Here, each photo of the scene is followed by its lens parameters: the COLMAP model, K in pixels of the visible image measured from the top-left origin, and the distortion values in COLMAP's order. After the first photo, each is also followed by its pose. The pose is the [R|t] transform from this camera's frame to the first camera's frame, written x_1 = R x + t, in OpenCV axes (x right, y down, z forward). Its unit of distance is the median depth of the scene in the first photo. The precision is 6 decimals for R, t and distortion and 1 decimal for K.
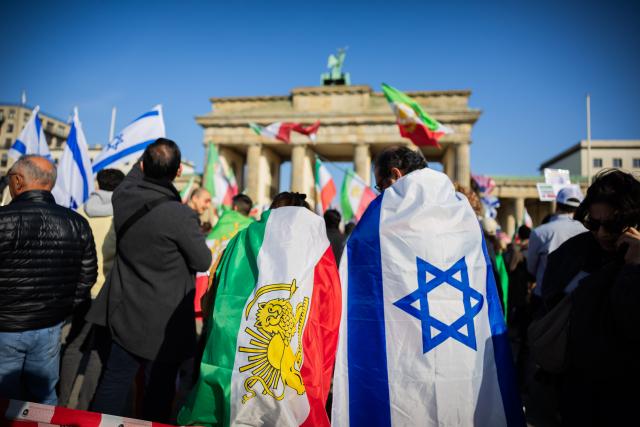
lens RADIAL K [[324.1, 0, 320.0], [0, 324.1, 213.5], [0, 0, 1]] dist [-0.000058, -0.000064]
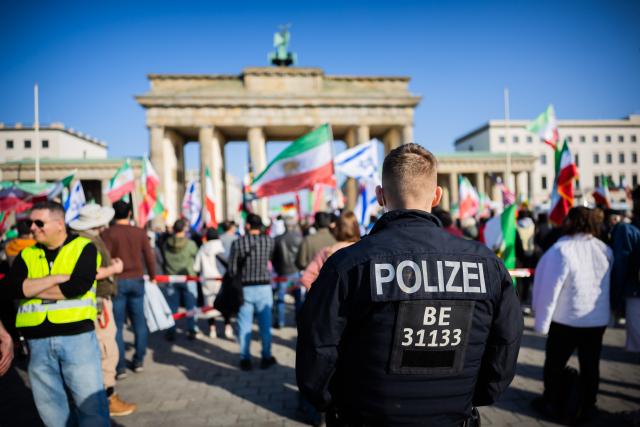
lens RADIAL K [[344.3, 0, 320.0], [0, 344.3, 213.5], [0, 0, 1]] dist [-0.000456, 0.000084]
pose [[0.964799, -0.068466, 0.253920, -0.154586], [0.052847, 0.996296, 0.067837, -0.010198], [-0.257624, -0.052030, 0.964843, -0.073520]]
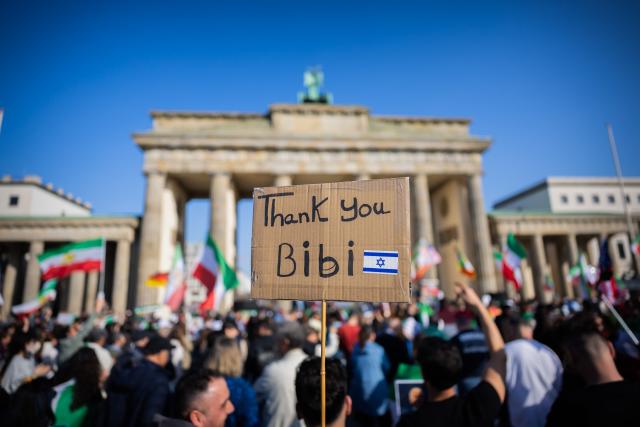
lens RADIAL K [[361.2, 0, 320.0], [0, 361.2, 213.5], [0, 0, 1]] dist [-0.000140, 0.000427]
pose [[0.962229, -0.013394, 0.271912, -0.211343], [0.052369, 0.989242, -0.136592, -0.001379], [-0.267157, 0.145673, 0.952579, 0.177929]]
